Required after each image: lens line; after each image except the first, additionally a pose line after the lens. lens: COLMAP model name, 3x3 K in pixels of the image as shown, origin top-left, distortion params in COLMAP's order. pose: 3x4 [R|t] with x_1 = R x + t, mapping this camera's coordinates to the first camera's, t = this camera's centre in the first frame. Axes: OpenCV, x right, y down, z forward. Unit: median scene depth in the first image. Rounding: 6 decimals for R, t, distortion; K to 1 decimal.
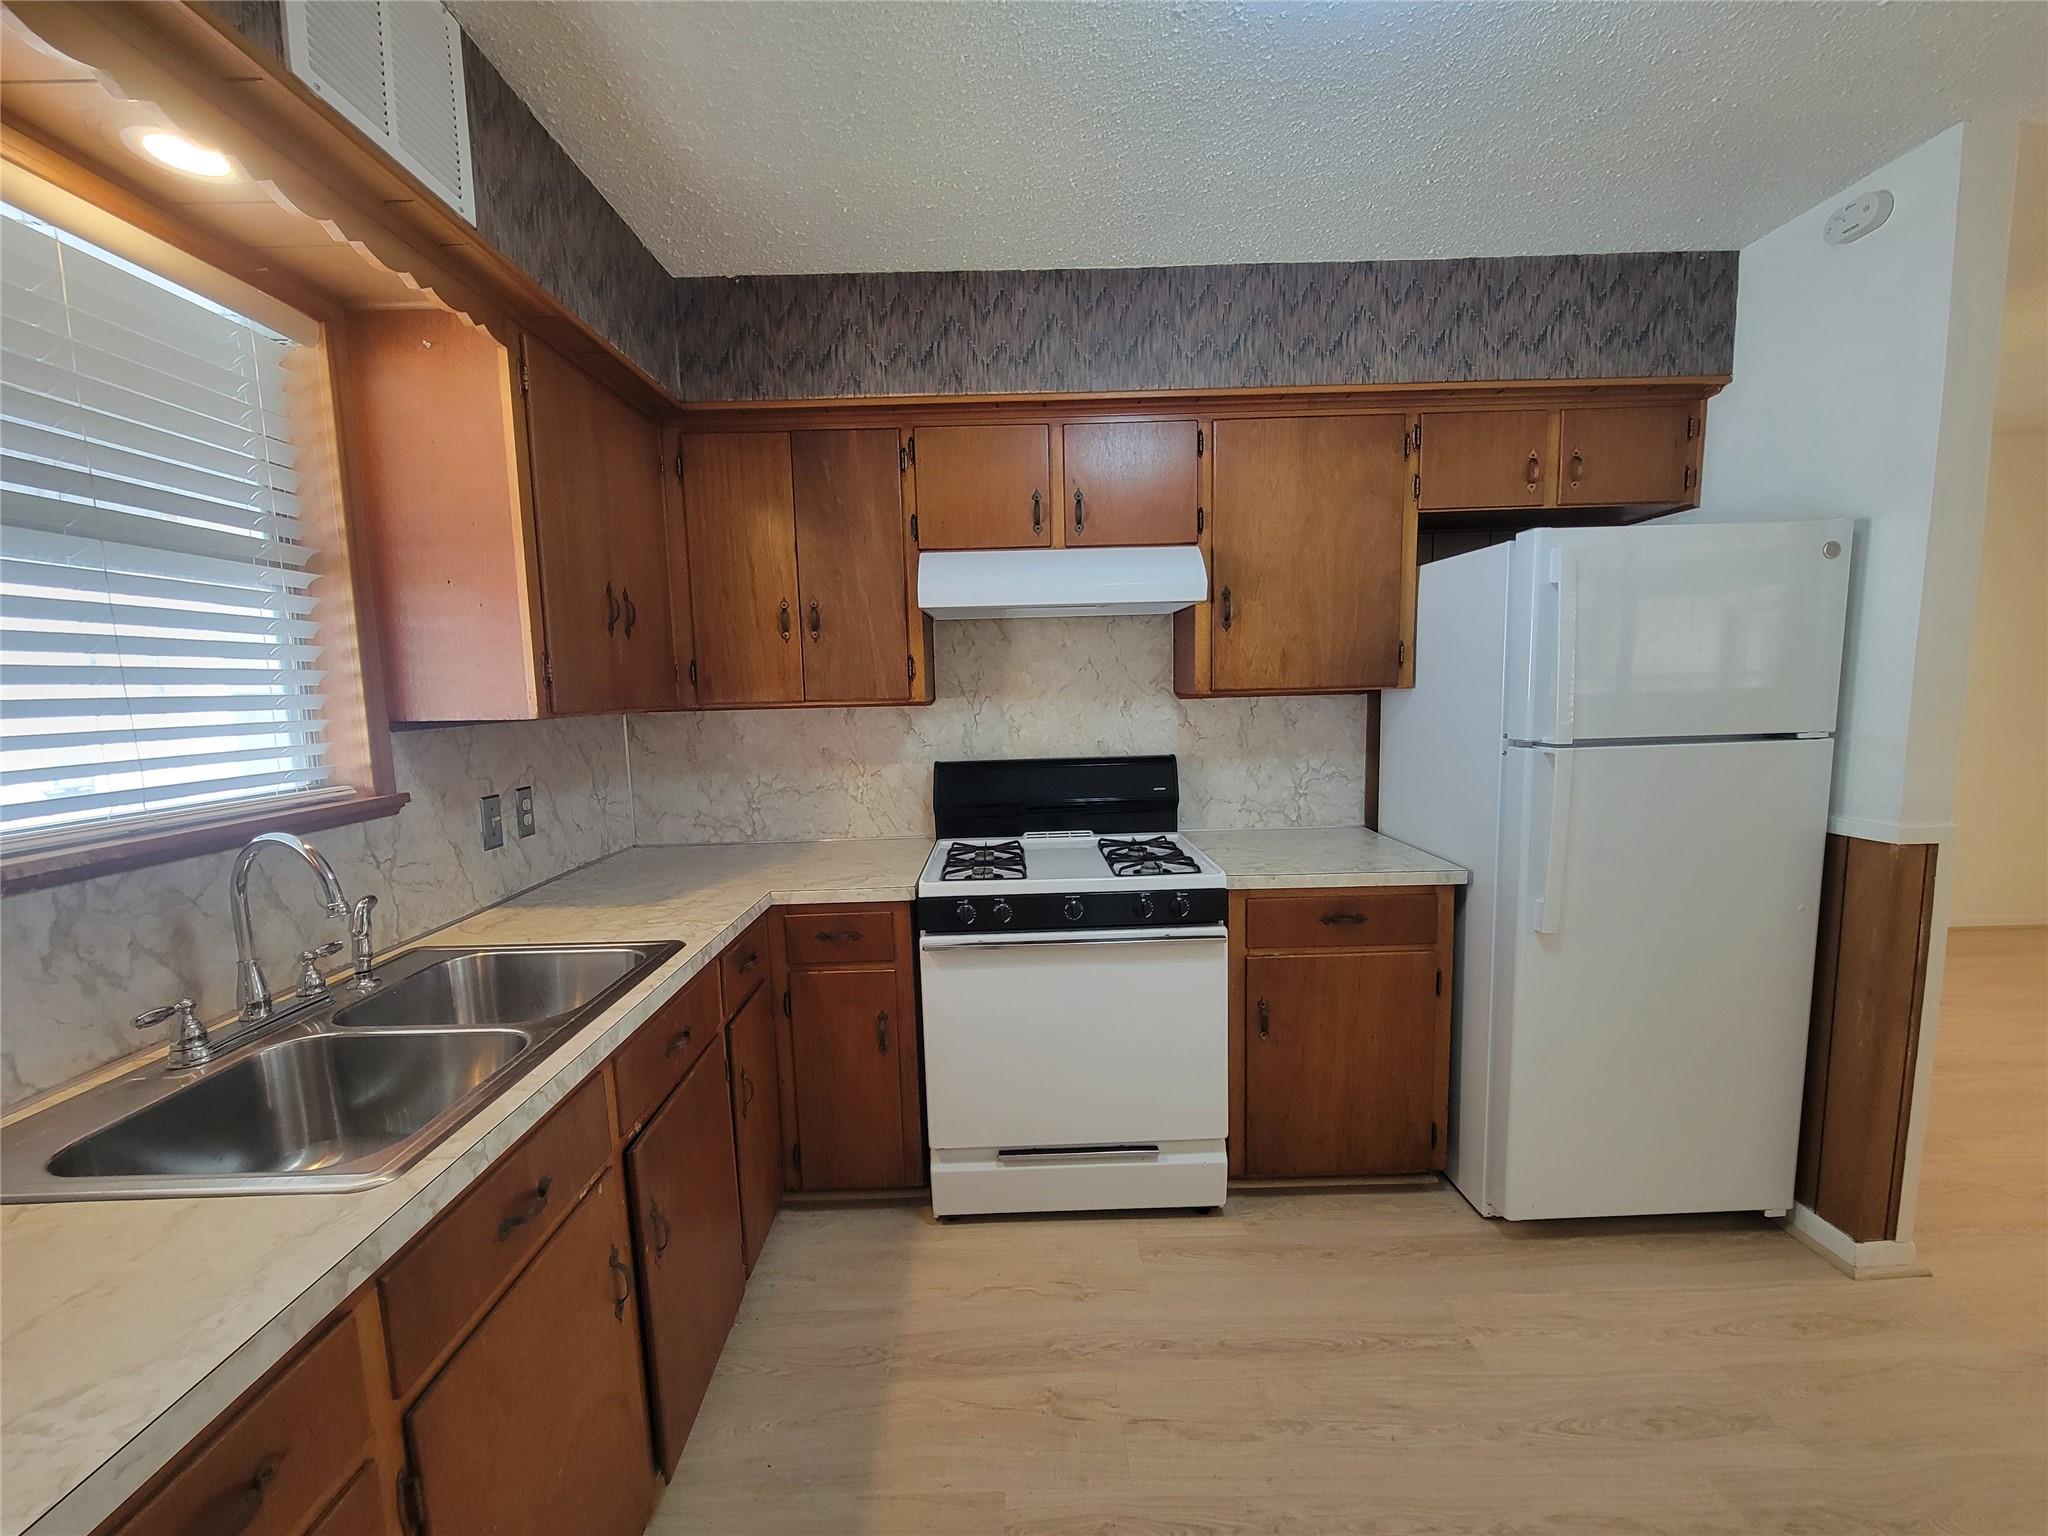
lens RADIAL K [[835.0, 0, 1017.4], [0, 835.0, 785.1], [0, 0, 1]] dist [0.003099, -0.003537]
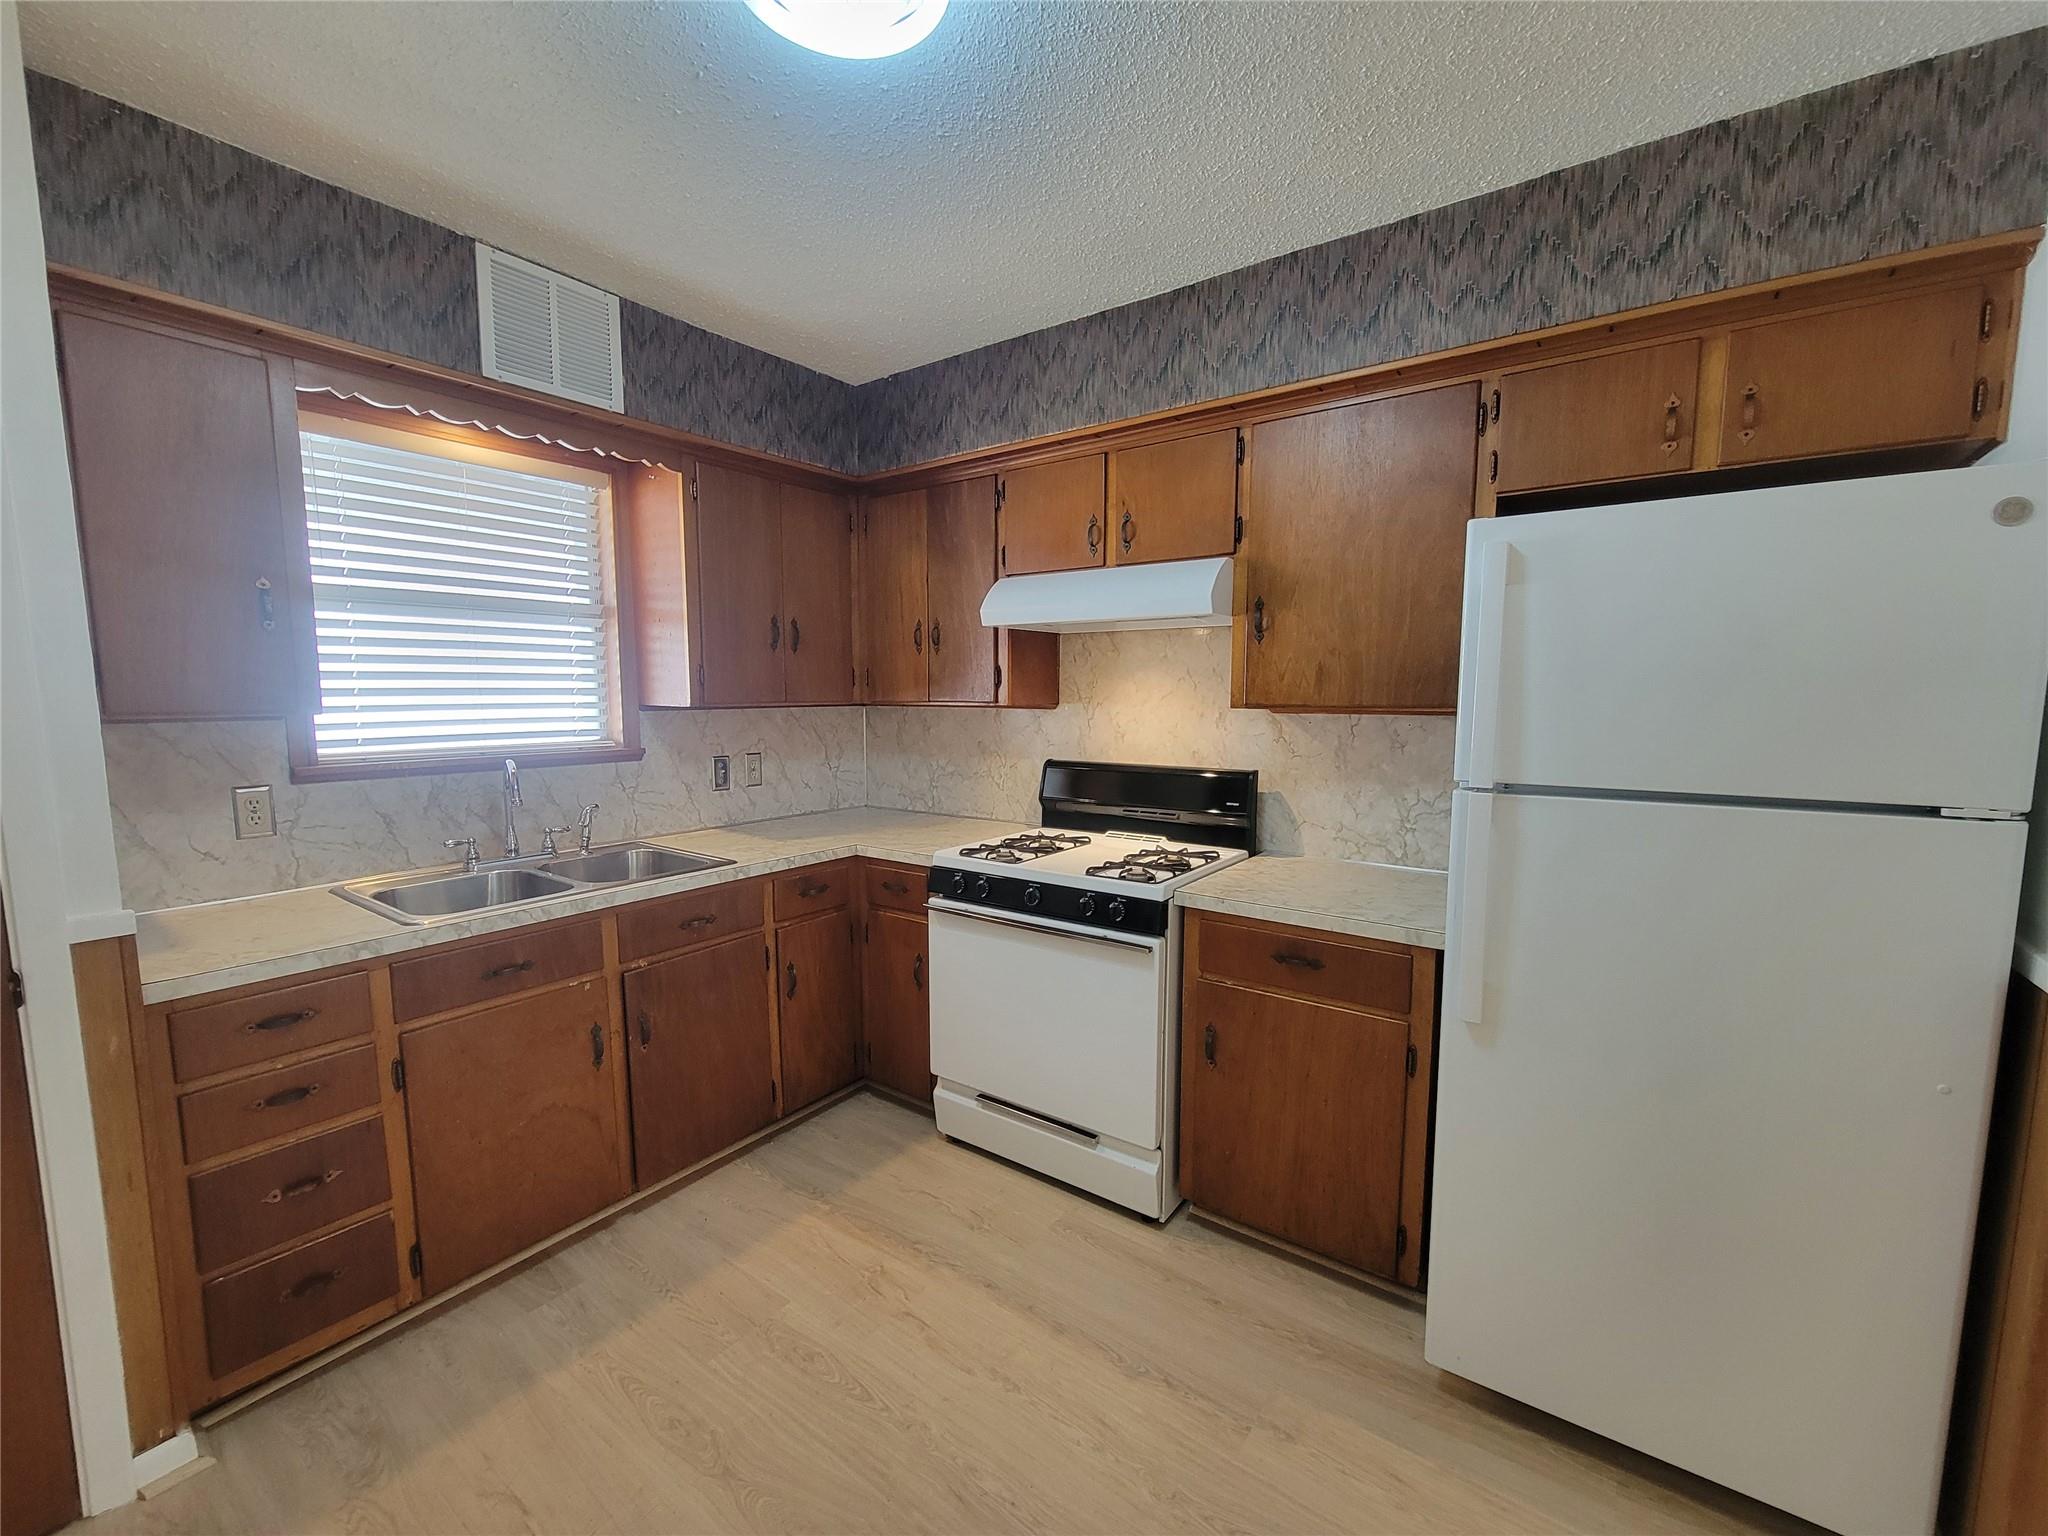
lens RADIAL K [[835.0, 0, 1017.4], [0, 835.0, 785.1], [0, 0, 1]] dist [0.003099, -0.003537]
pose [[0.803200, 0.093871, -0.588267, 0.649518], [-0.093036, 0.995156, 0.031771, -0.030182], [0.588399, 0.029211, 0.808043, 0.077330]]
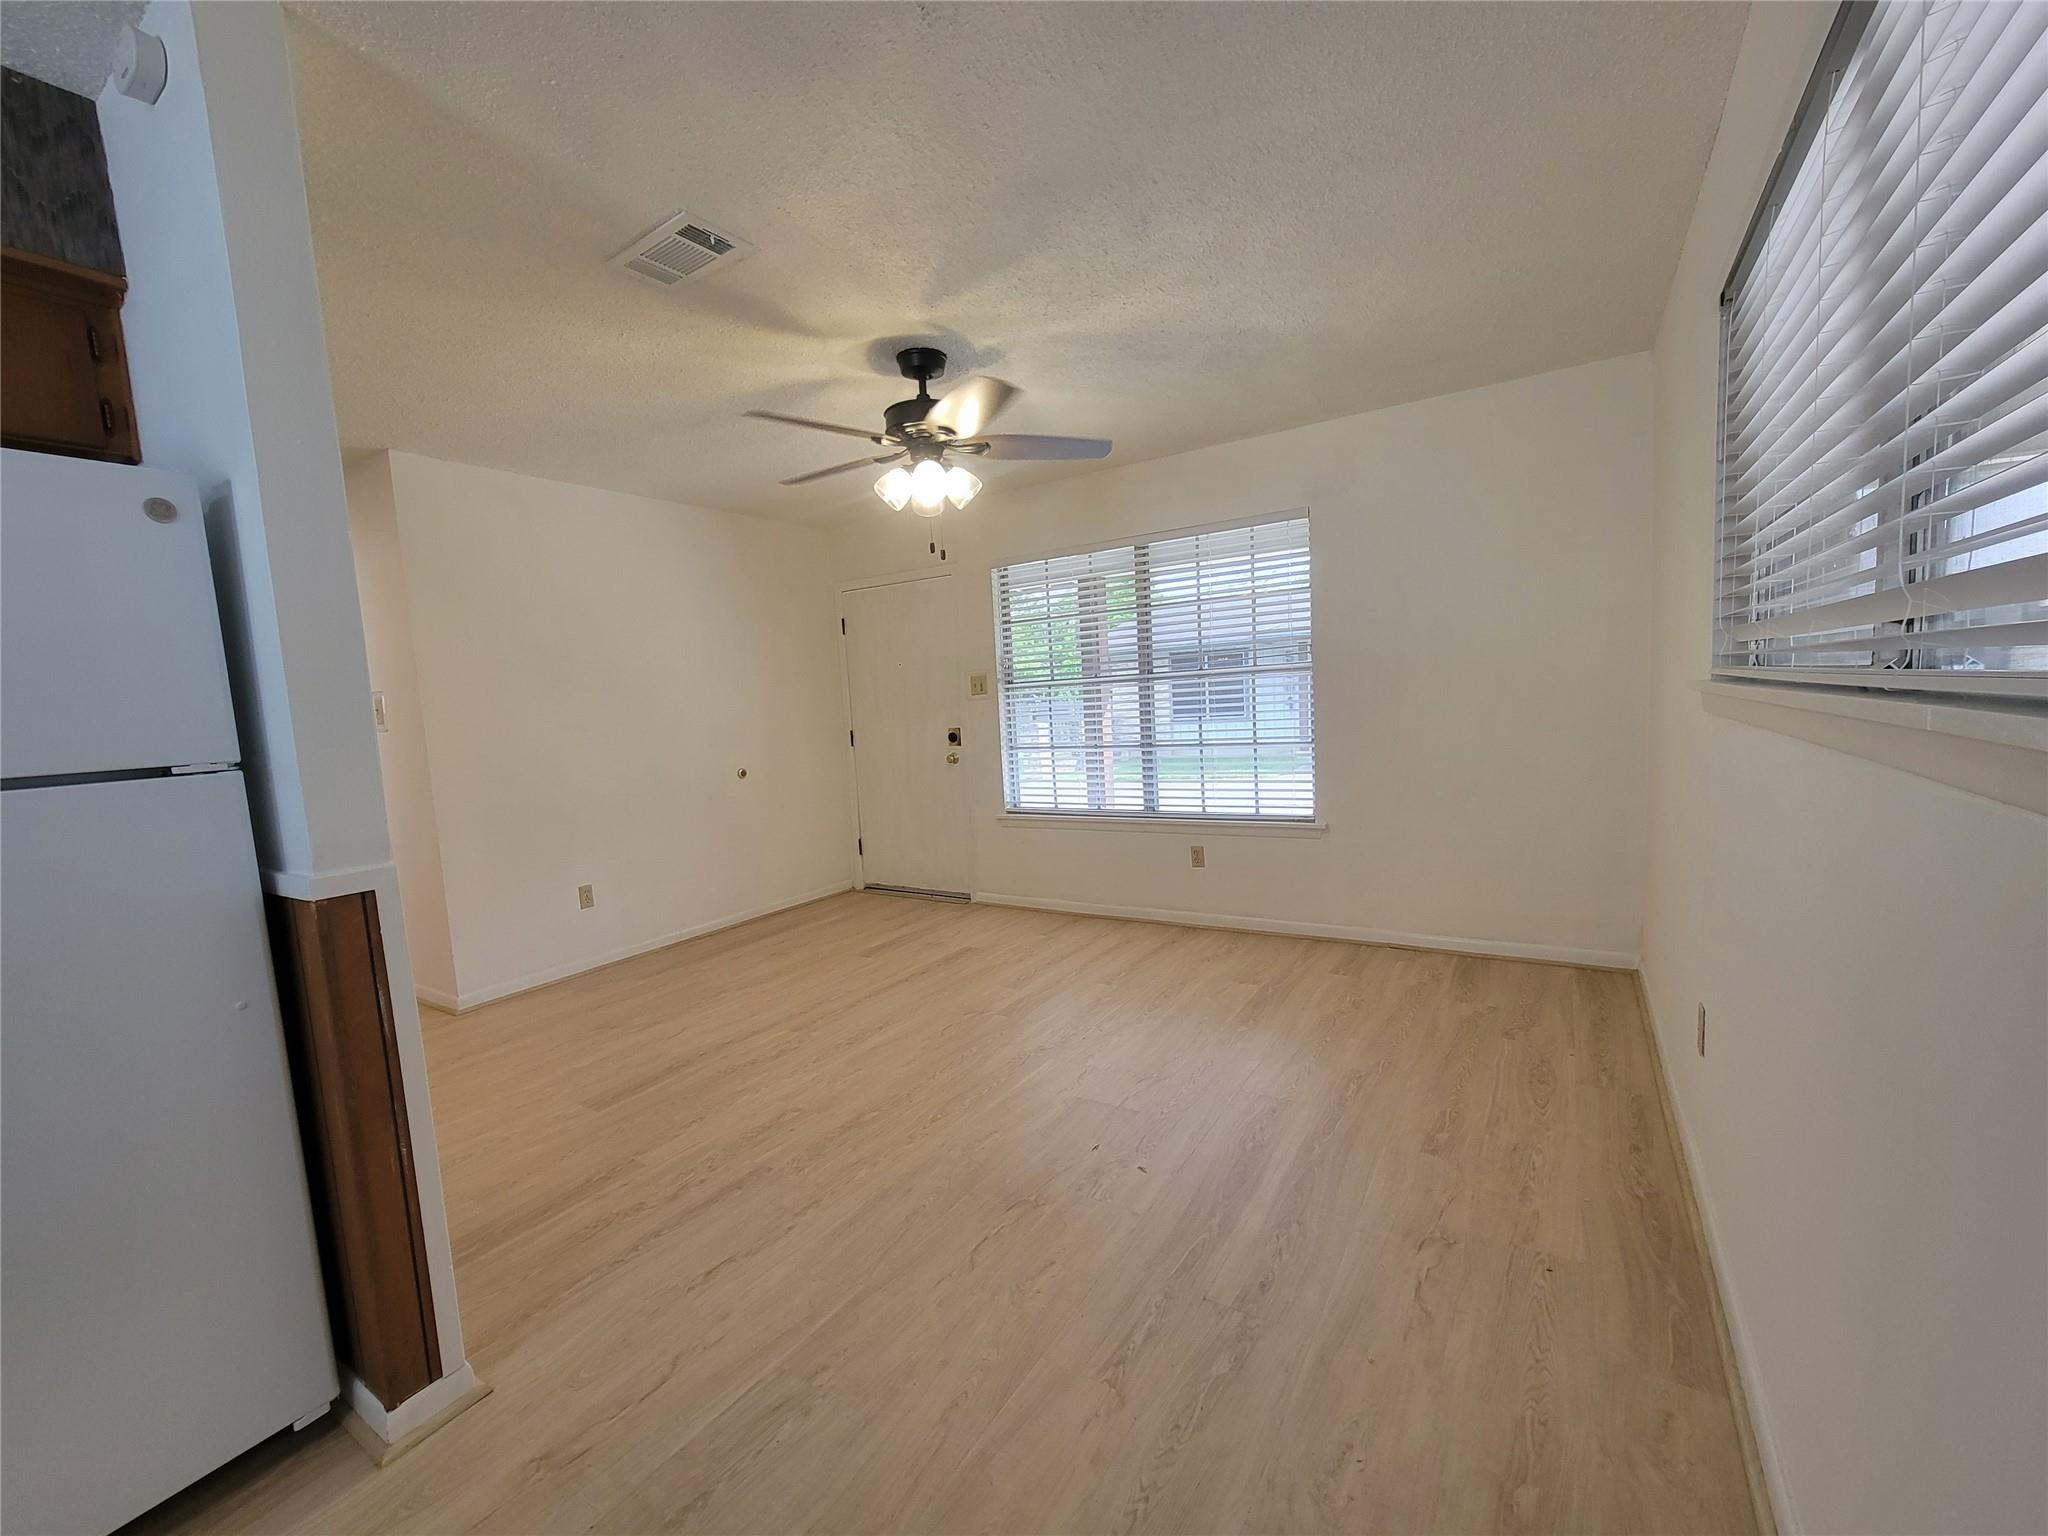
lens RADIAL K [[837.0, 0, 1011.5], [0, 837.0, 784.6], [0, 0, 1]] dist [0.001732, -0.000259]
pose [[0.553620, -0.090480, 0.827840, 0.645114], [0.141373, 0.989862, 0.013646, 0.037128], [-0.820682, 0.109479, 0.560799, 0.019995]]
